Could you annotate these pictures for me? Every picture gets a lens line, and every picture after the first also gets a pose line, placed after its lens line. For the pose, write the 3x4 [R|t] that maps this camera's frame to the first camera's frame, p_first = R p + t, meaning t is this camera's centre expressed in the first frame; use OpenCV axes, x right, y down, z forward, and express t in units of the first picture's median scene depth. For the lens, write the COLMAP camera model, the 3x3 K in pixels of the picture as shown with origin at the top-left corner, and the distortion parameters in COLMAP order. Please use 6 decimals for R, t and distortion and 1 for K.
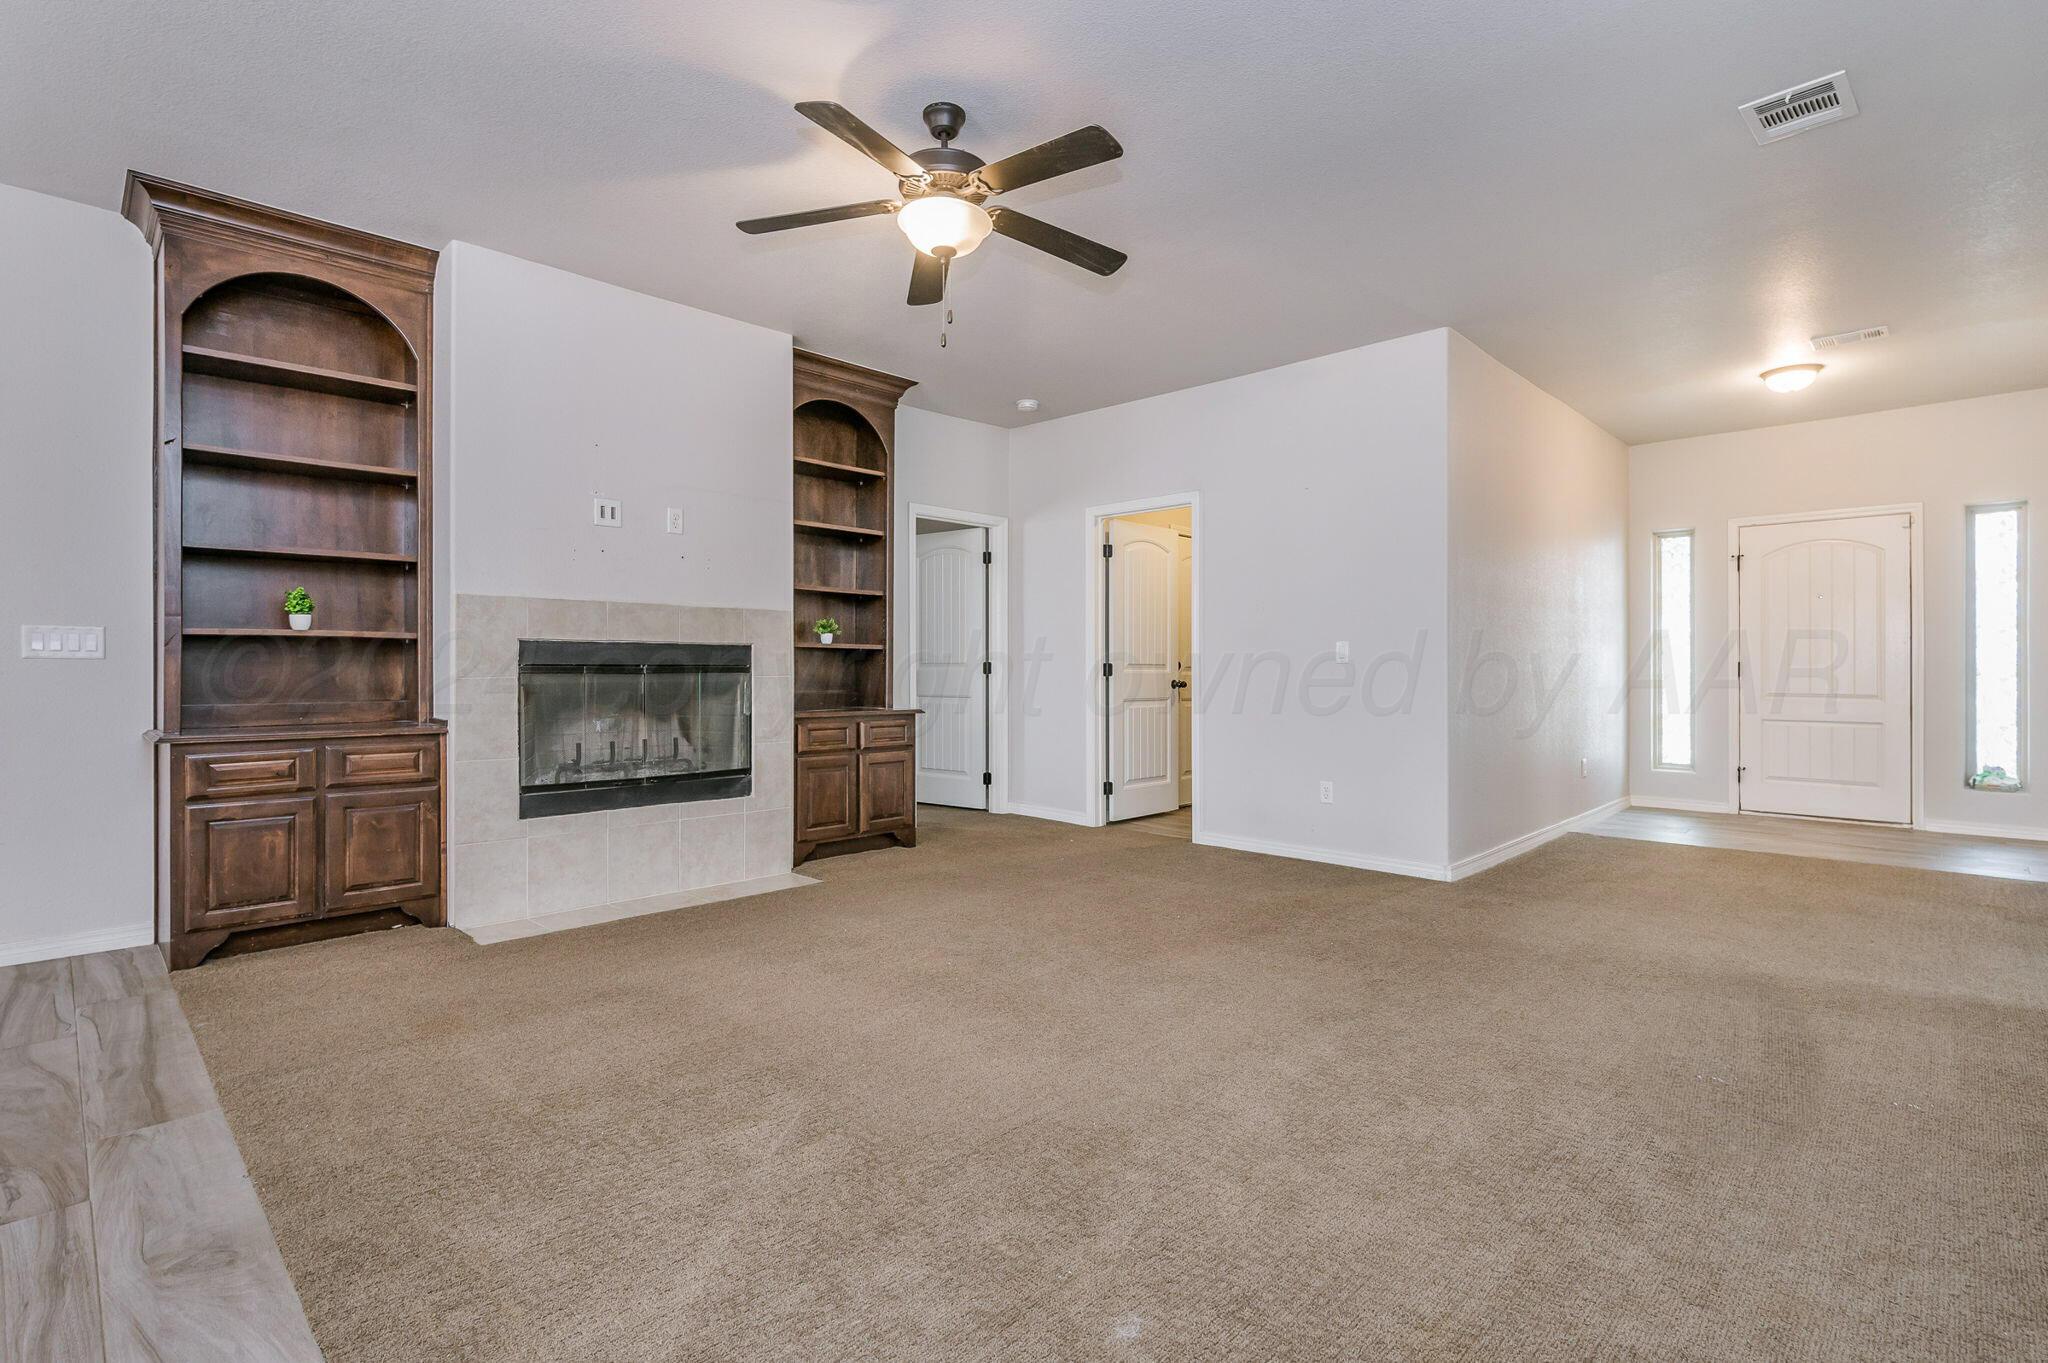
lens RADIAL K [[956.0, 0, 1013.3], [0, 956.0, 669.7], [0, 0, 1]] dist [0.000845, -0.000182]
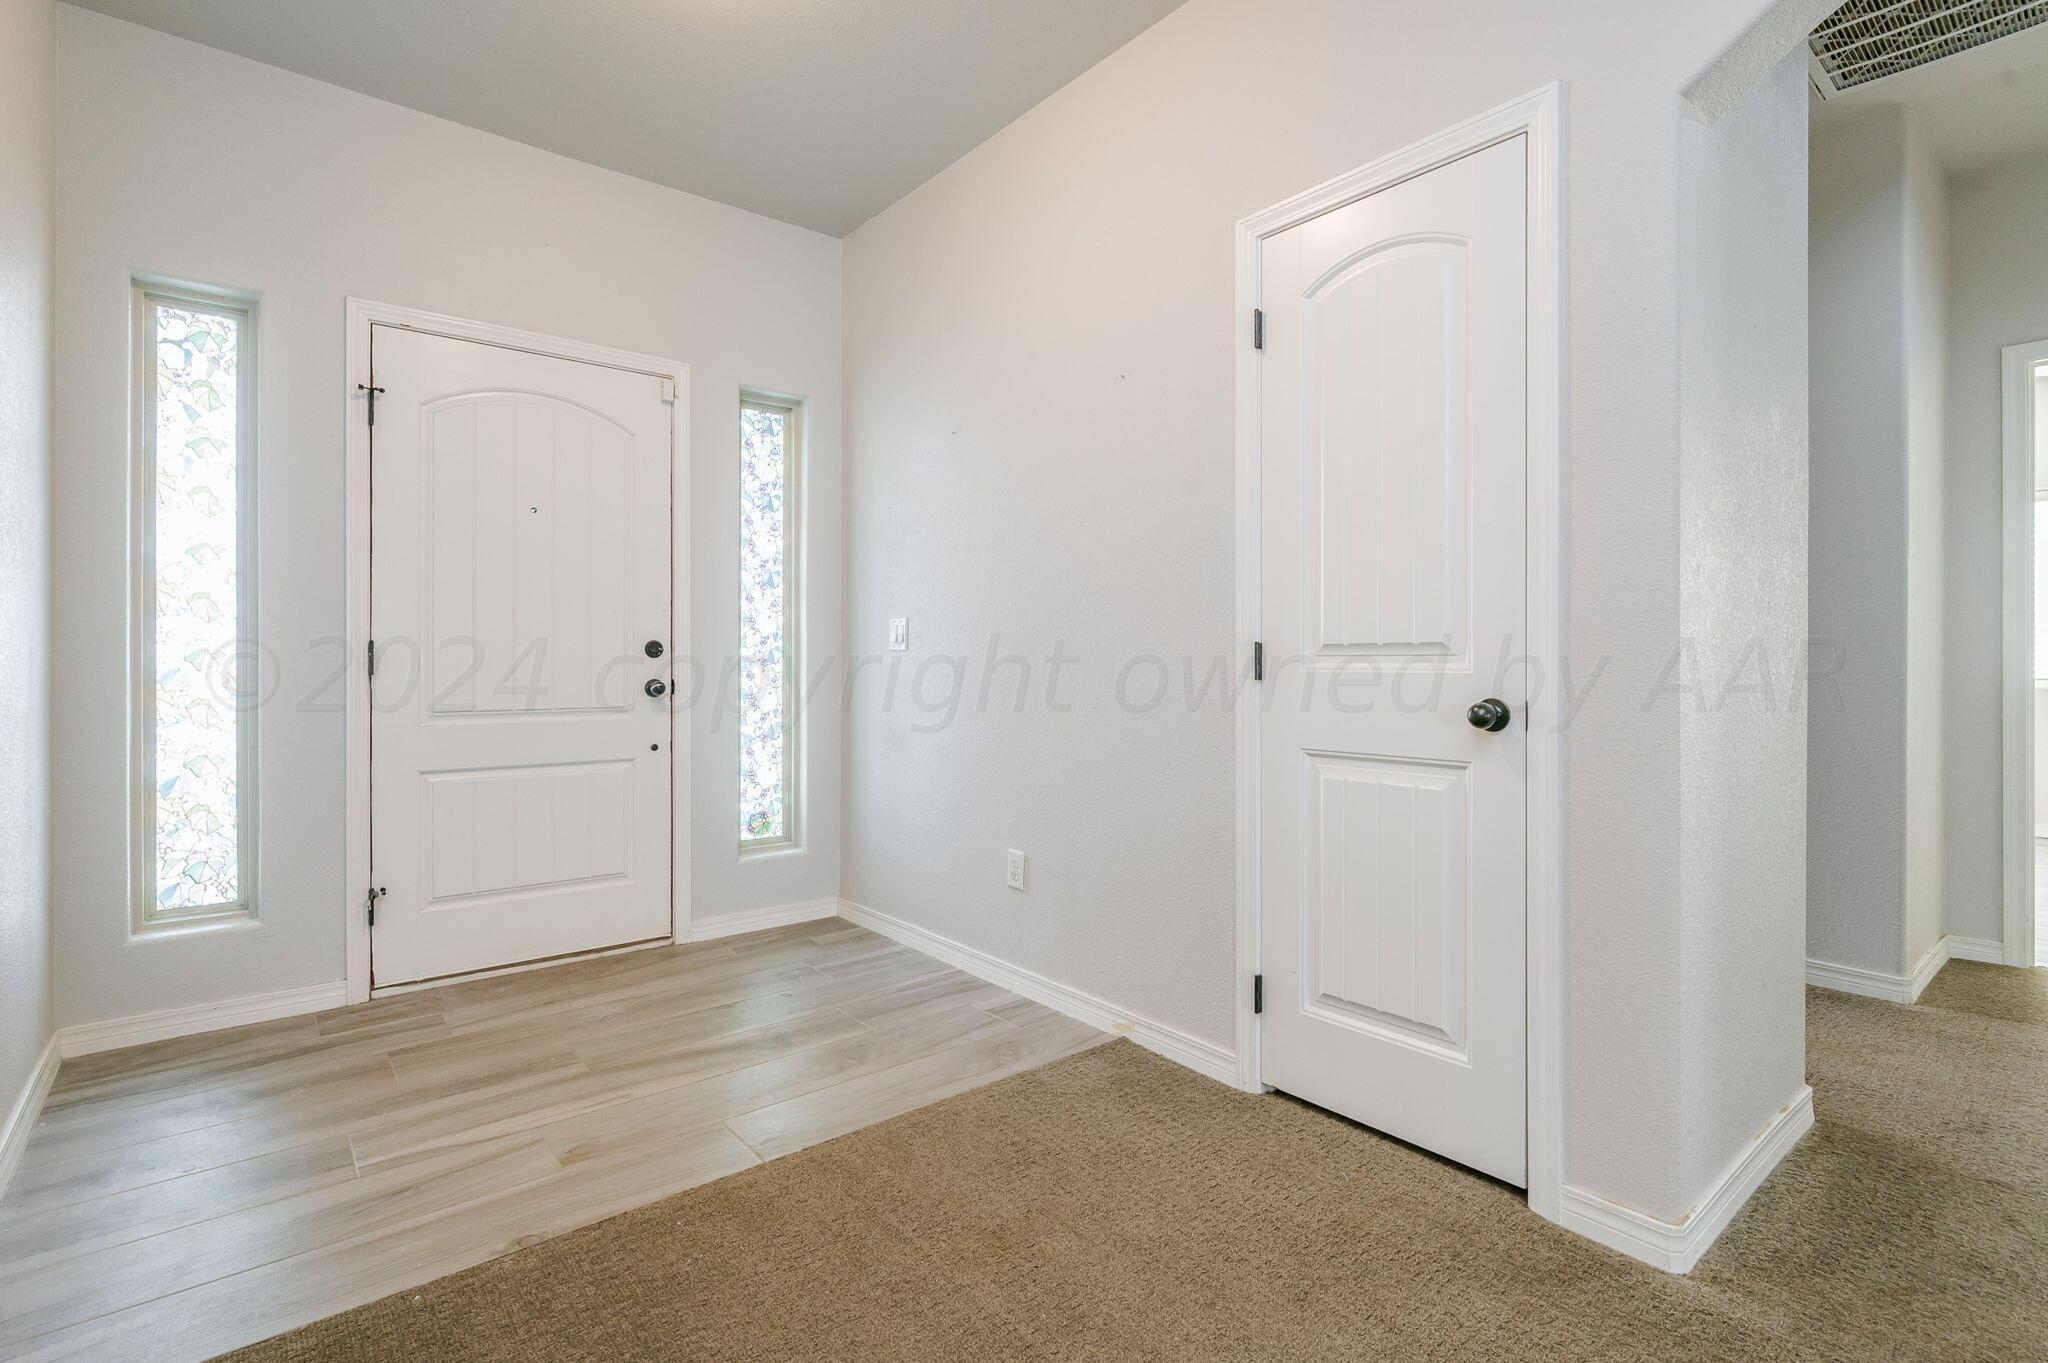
lens RADIAL K [[956.0, 0, 1012.7], [0, 956.0, 669.0], [0, 0, 1]] dist [0.000845, -0.000182]
pose [[0.110976, 0.001352, 0.993822, 0.353224], [0.001105, 0.999998, -0.001484, 0.004986], [-0.993822, 0.001263, 0.110975, 0.641050]]
